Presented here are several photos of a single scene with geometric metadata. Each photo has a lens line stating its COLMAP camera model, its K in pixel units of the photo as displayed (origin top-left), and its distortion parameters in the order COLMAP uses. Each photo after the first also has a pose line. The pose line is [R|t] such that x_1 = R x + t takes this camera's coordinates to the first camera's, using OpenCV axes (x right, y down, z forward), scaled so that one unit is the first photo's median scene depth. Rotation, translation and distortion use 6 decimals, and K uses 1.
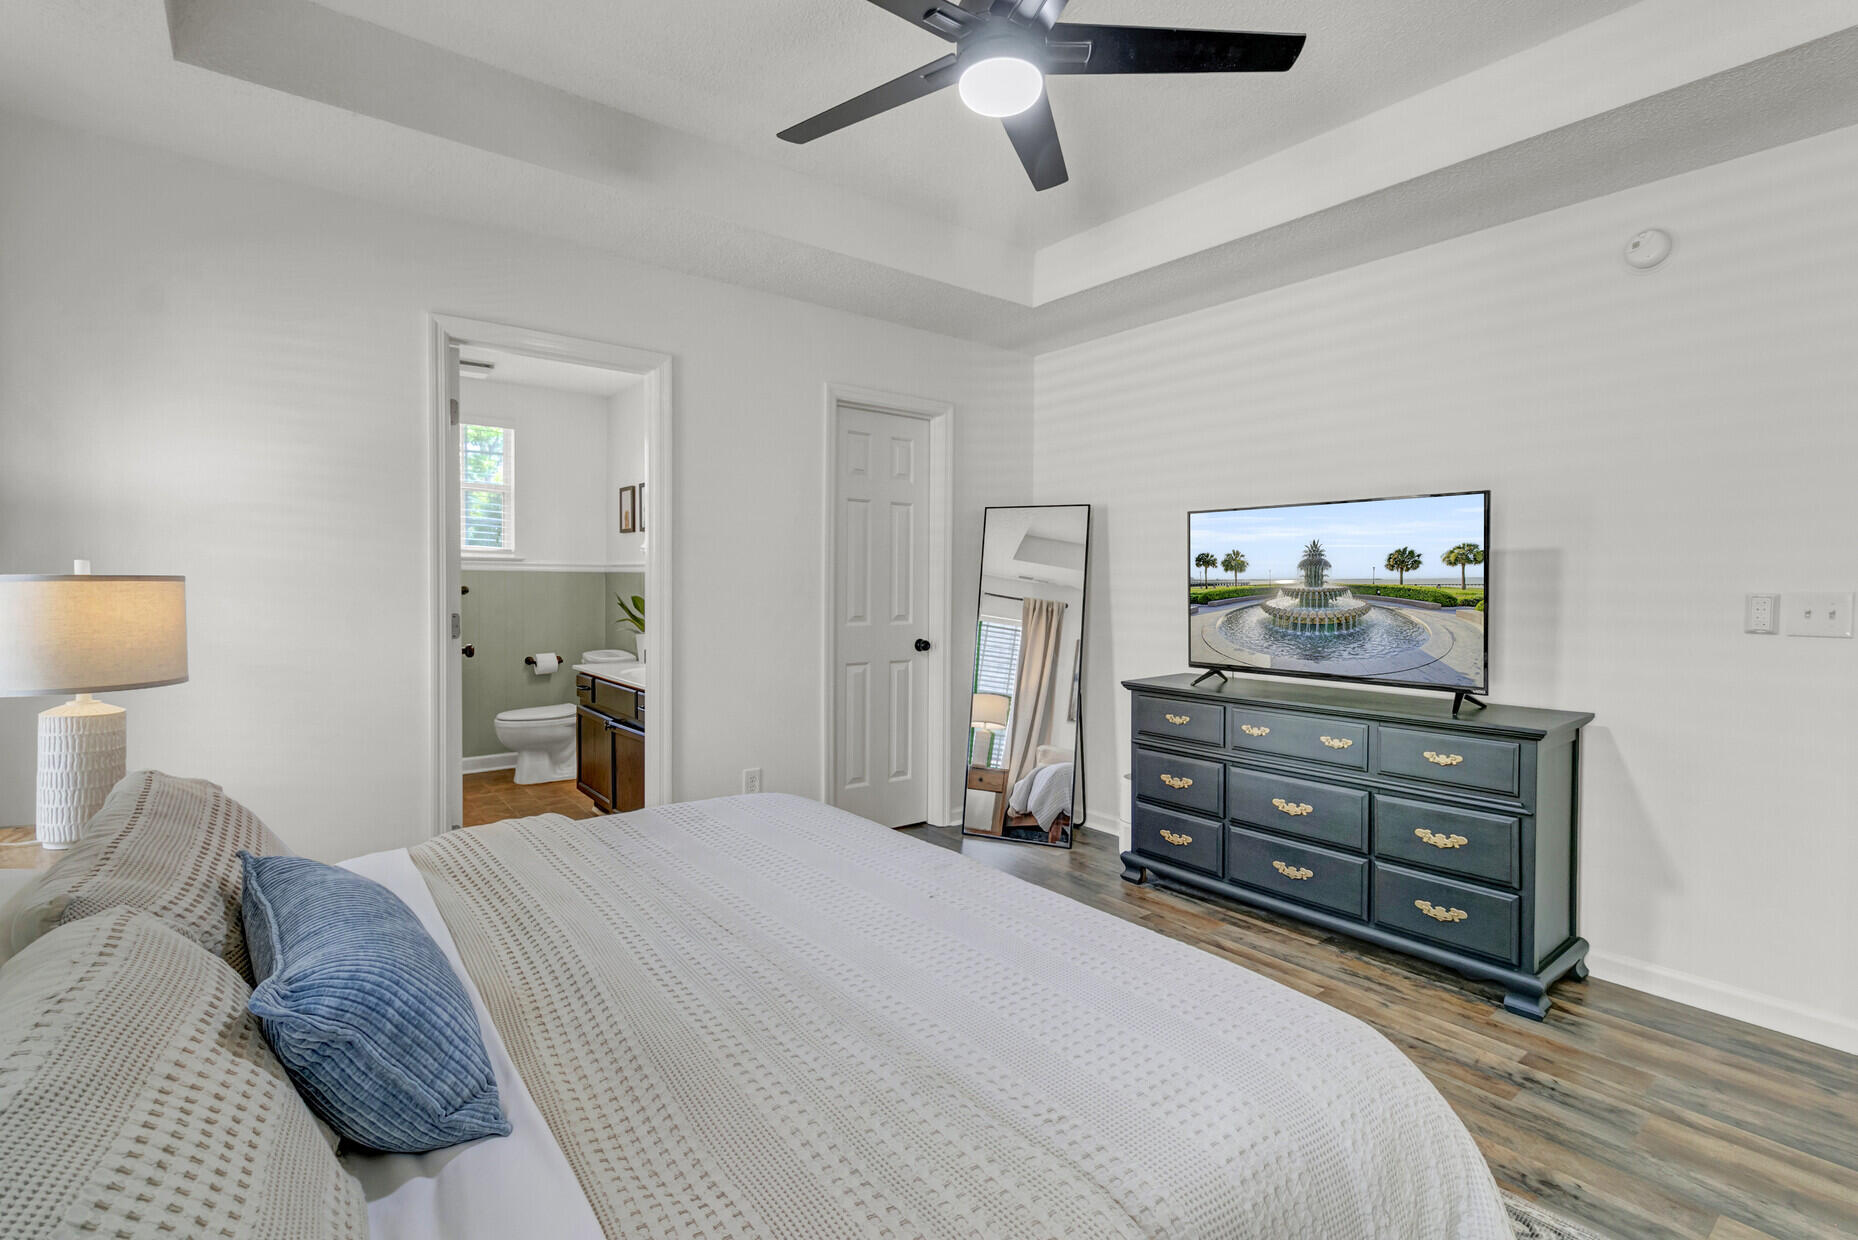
lens RADIAL K [[848.2, 0, 927.8], [0, 848.2, 596.7], [0, 0, 1]] dist [-0.041122, -0.000137]
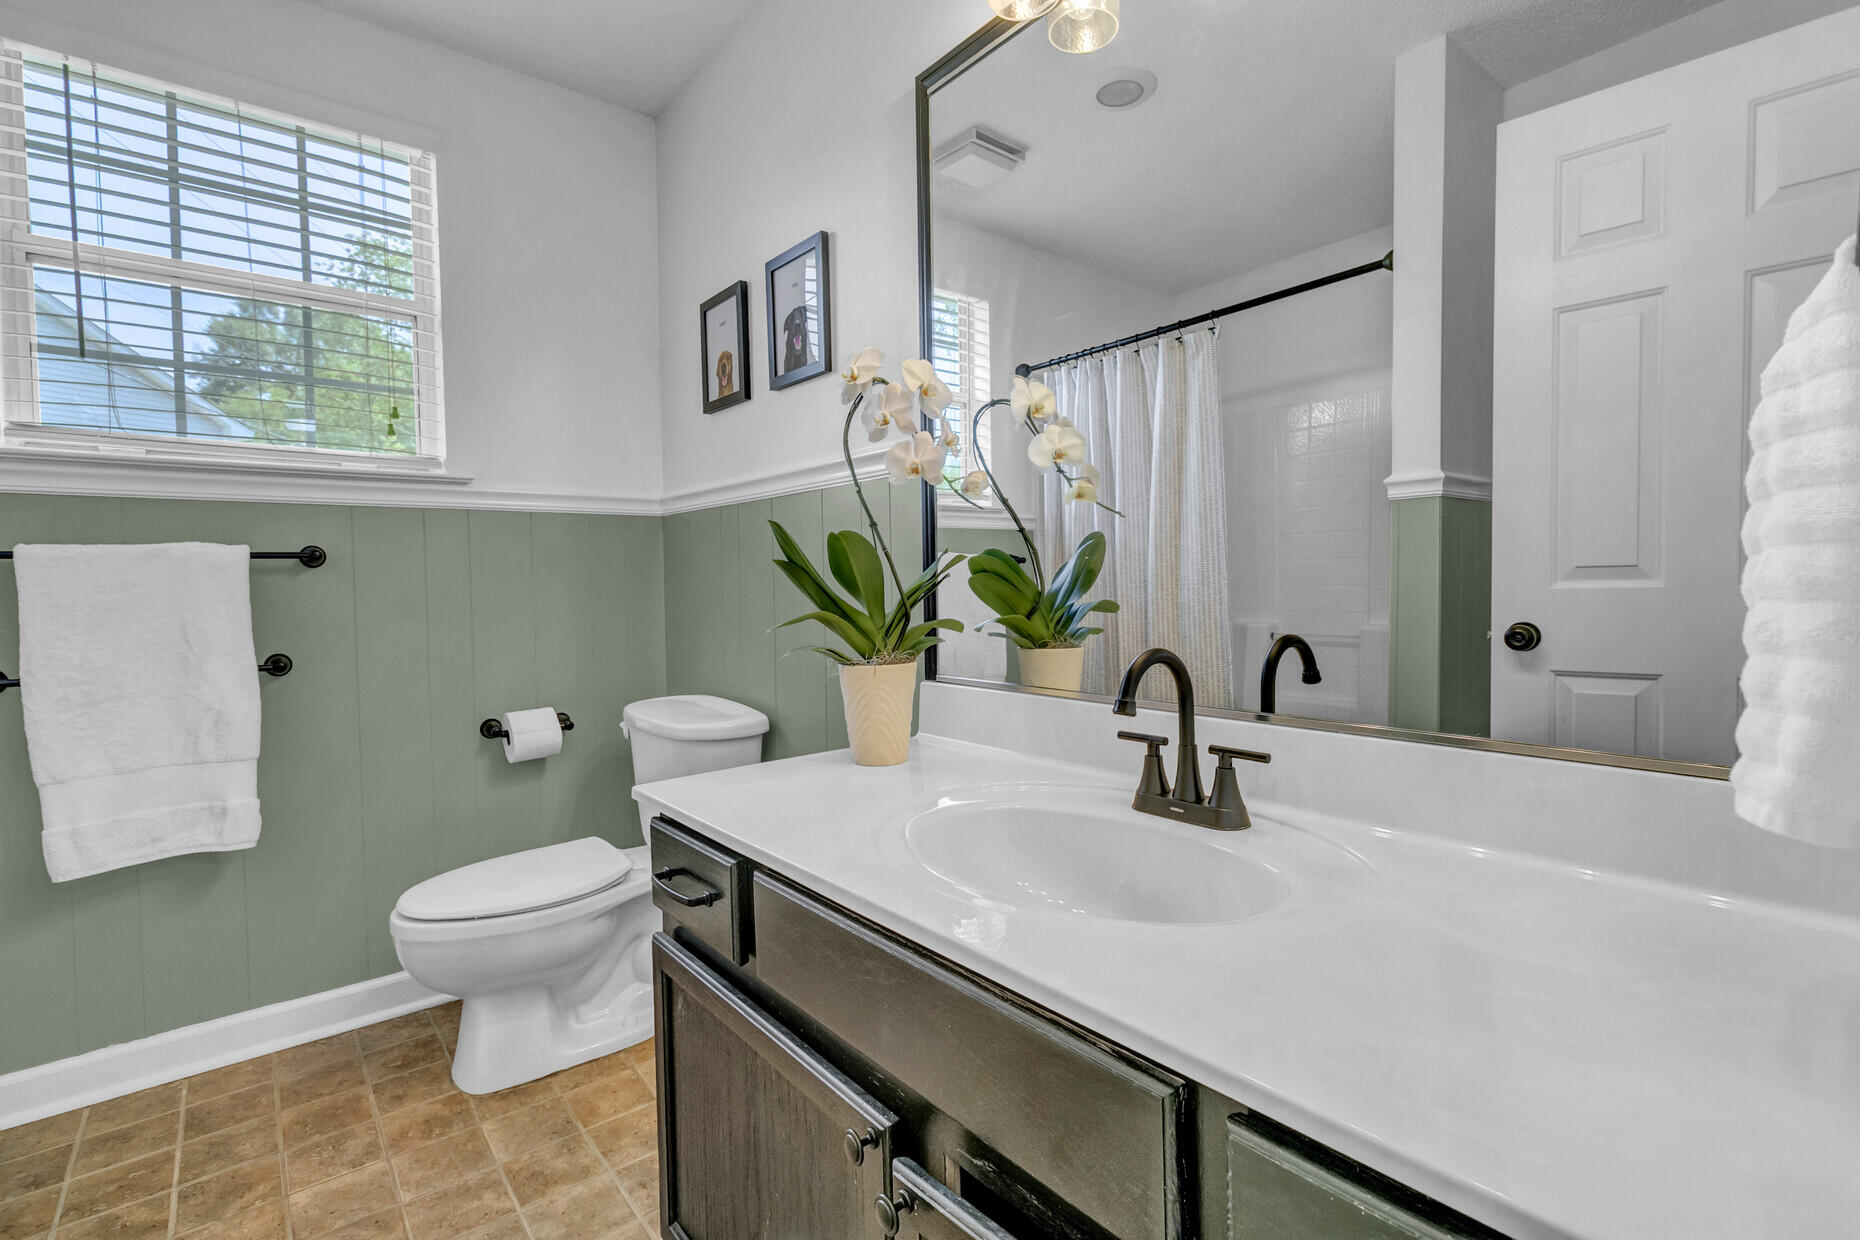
lens RADIAL K [[857.0, 0, 928.6], [0, 857.0, 610.8], [0, 0, 1]] dist [0.003538, -0.000342]
pose [[0.999683, -0.022869, 0.010496, -0.266539], [0.022657, 0.999545, 0.019932, 0.016104], [-0.010947, -0.019688, 0.999746, 0.585990]]
